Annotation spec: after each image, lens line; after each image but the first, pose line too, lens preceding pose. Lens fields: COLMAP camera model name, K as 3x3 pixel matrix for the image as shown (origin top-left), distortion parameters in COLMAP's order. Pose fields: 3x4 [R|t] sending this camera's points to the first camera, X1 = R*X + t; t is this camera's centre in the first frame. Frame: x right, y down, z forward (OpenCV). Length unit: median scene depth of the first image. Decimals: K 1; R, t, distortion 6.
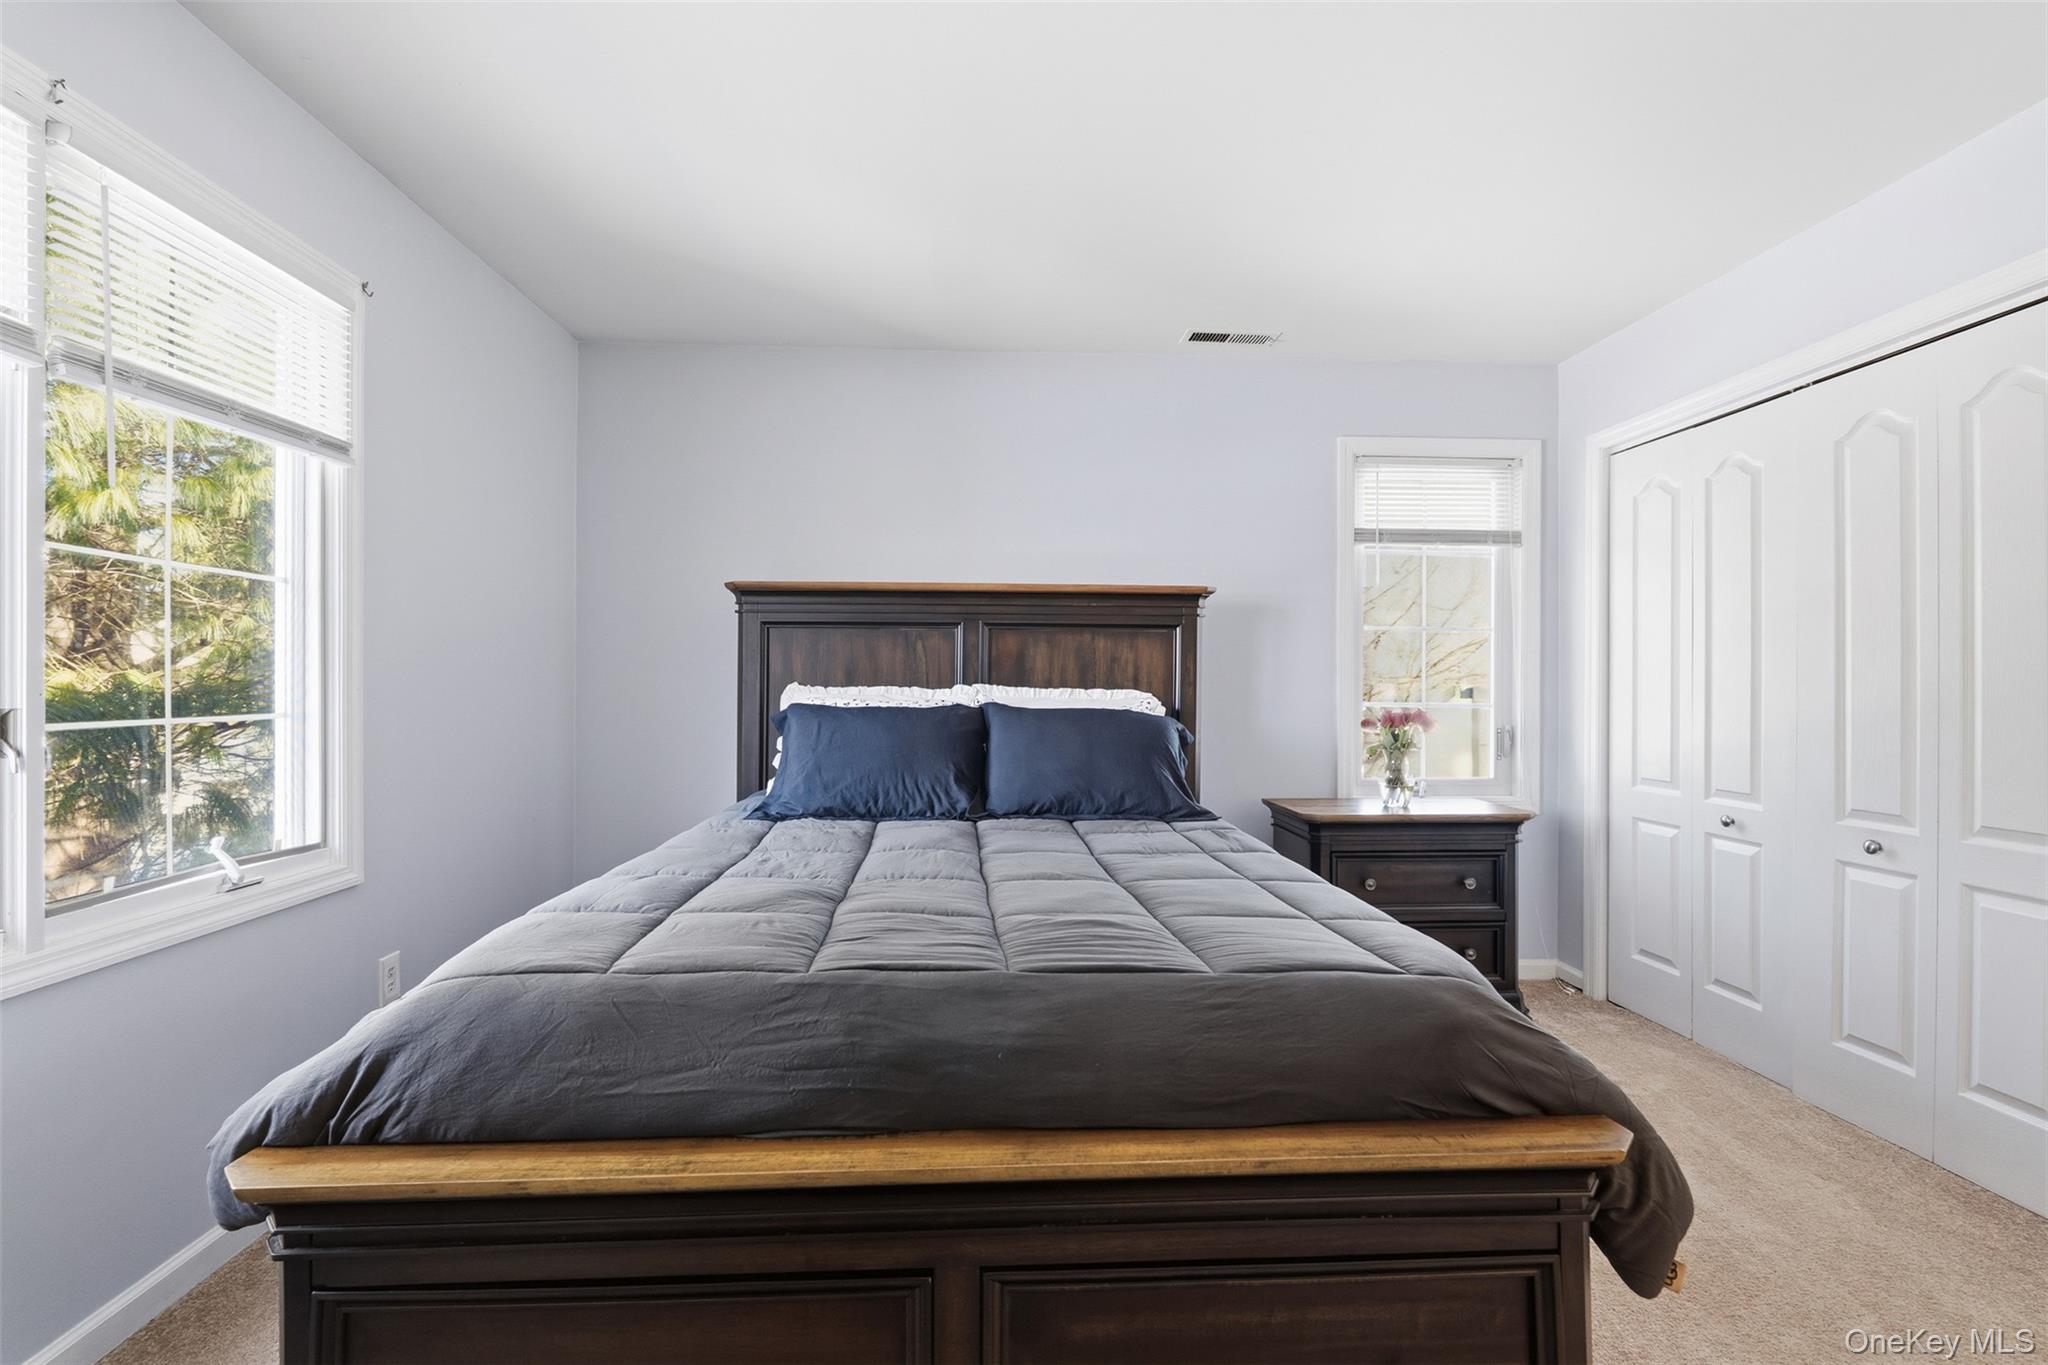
lens RADIAL K [[909.9, 0, 1023.6], [0, 909.9, 683.3], [0, 0, 1]] dist [-0.001824, 0.000247]
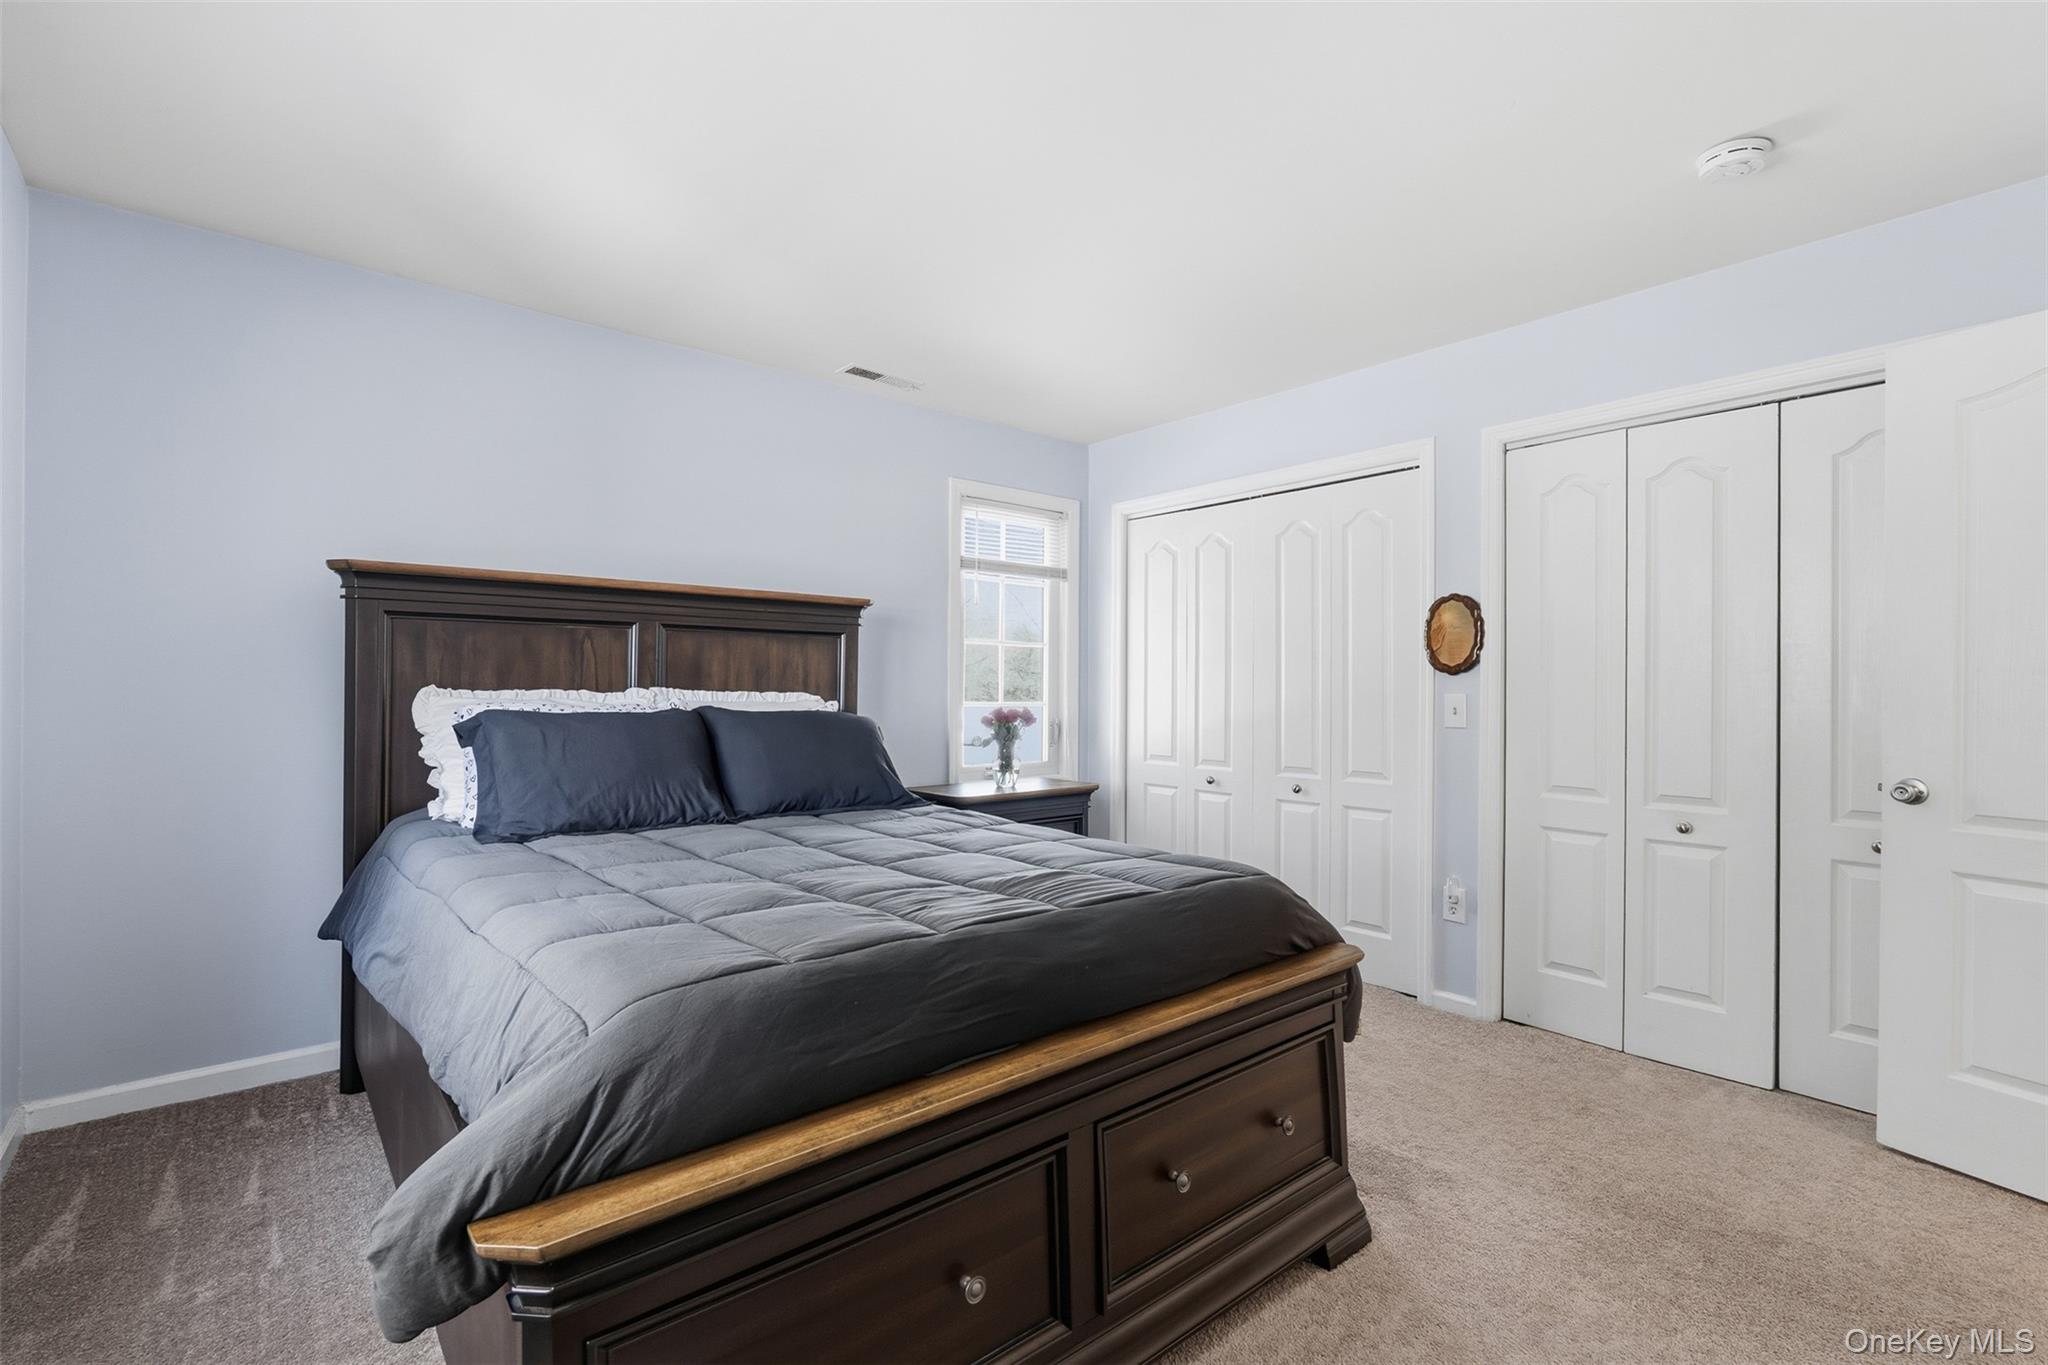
lens RADIAL K [[909.9, 0, 1024.5], [0, 909.9, 694.5], [0, 0, 1]] dist [-0.001824, 0.000247]
pose [[0.799556, -0.003653, 0.600581, -0.348797], [-0.003191, 0.999942, 0.010331, -0.002916], [-0.600583, -0.010177, 0.799497, -0.004768]]
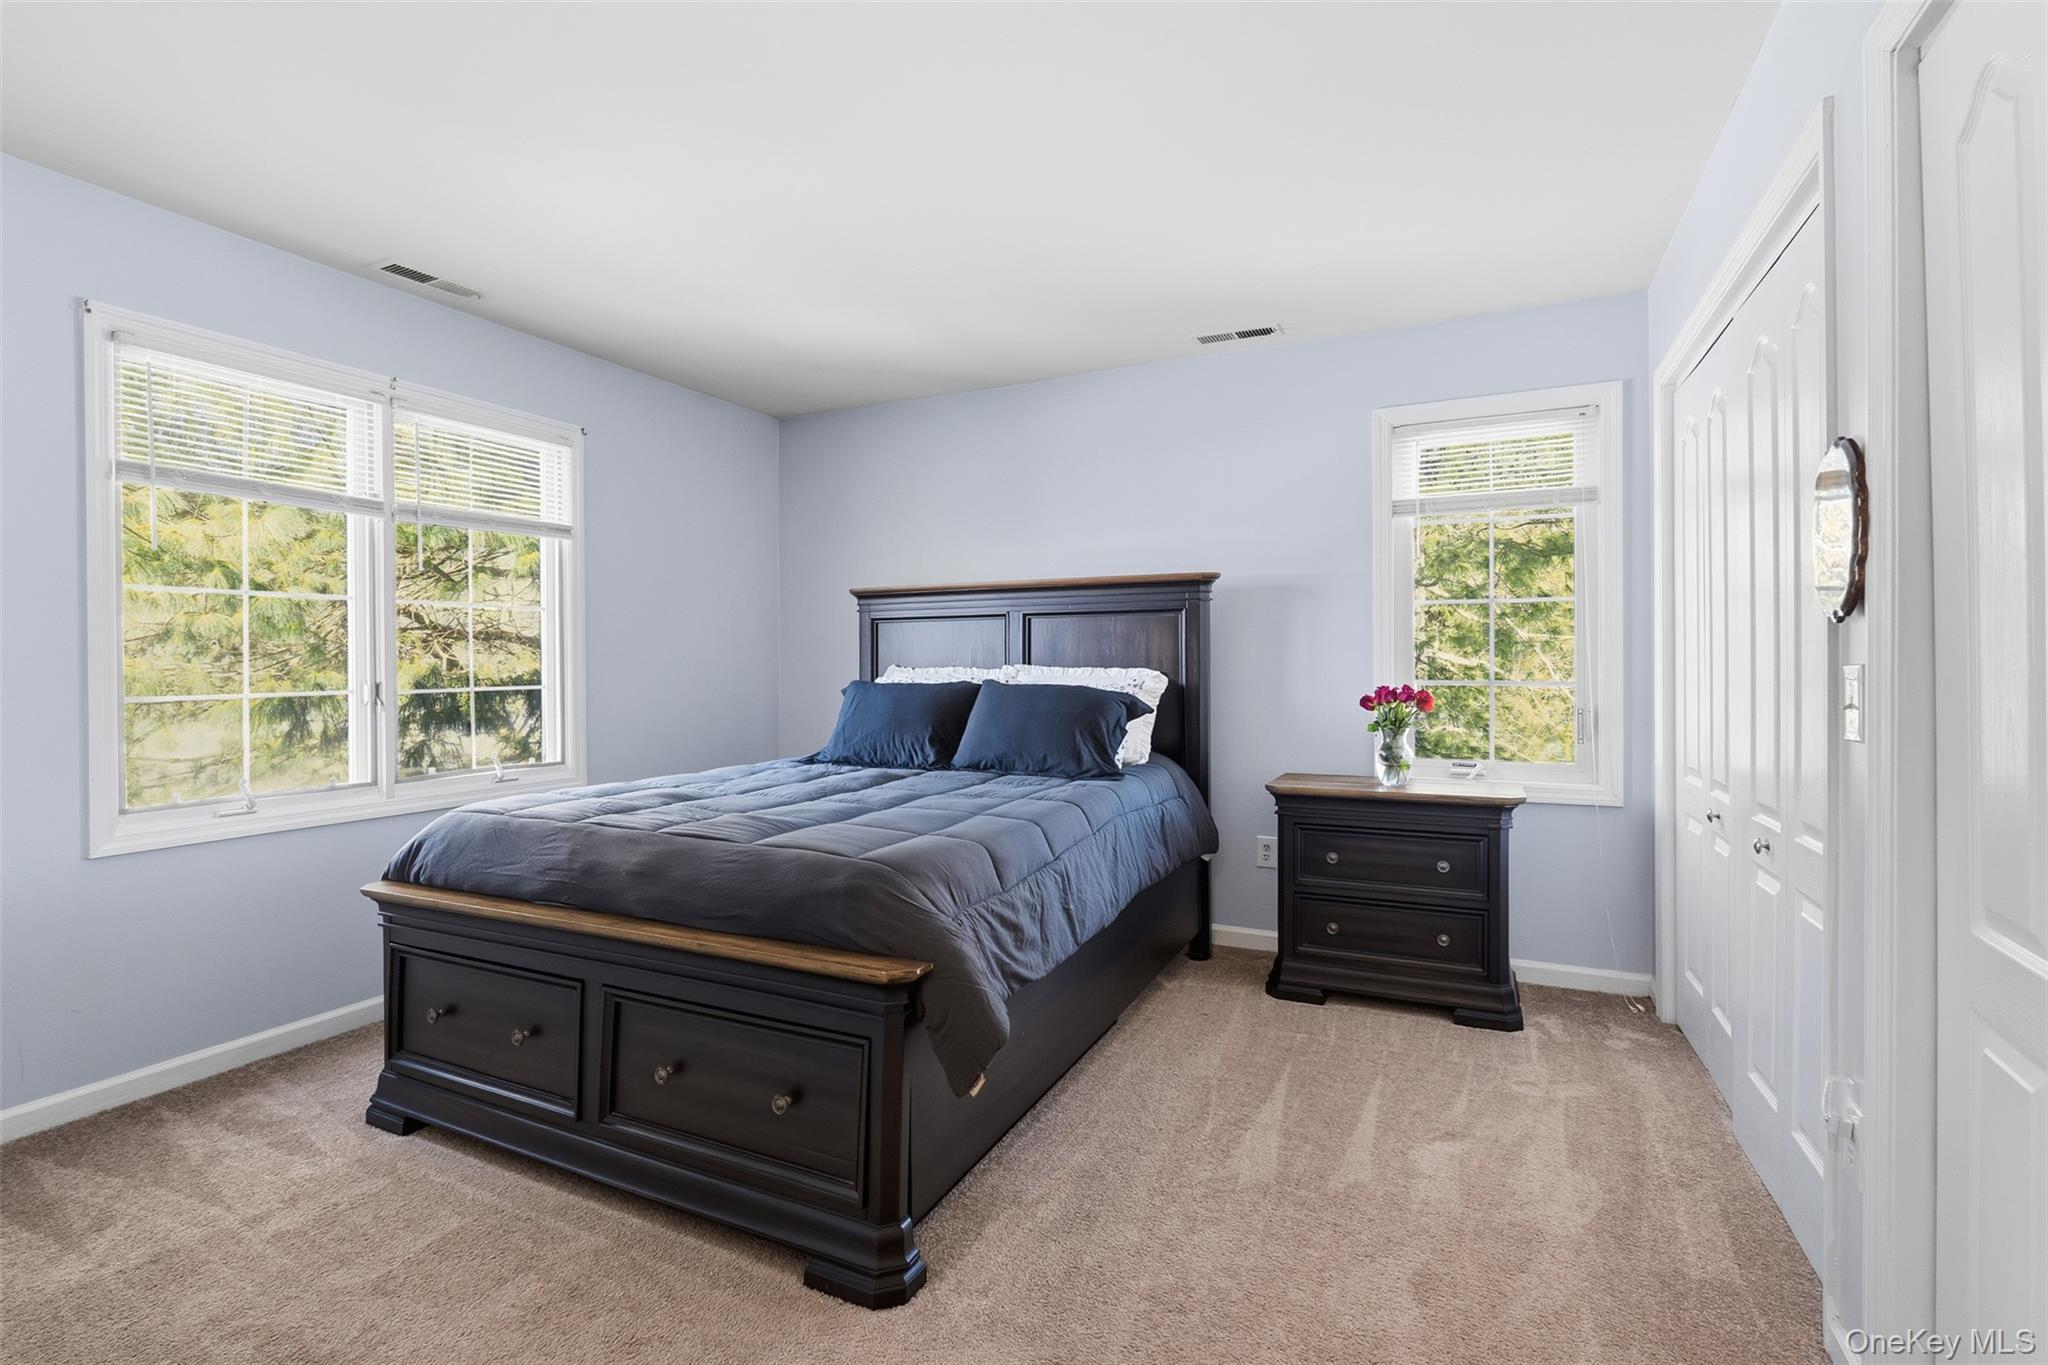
lens RADIAL K [[909.9, 0, 993.6], [0, 909.9, 677.4], [0, 0, 1]] dist [-0.001824, 0.000247]
pose [[0.874062, -0.003506, -0.485801, 0.562922], [0.009625, 0.999903, 0.010102, 0.004681], [0.485719, -0.013505, 0.874011, -0.077061]]
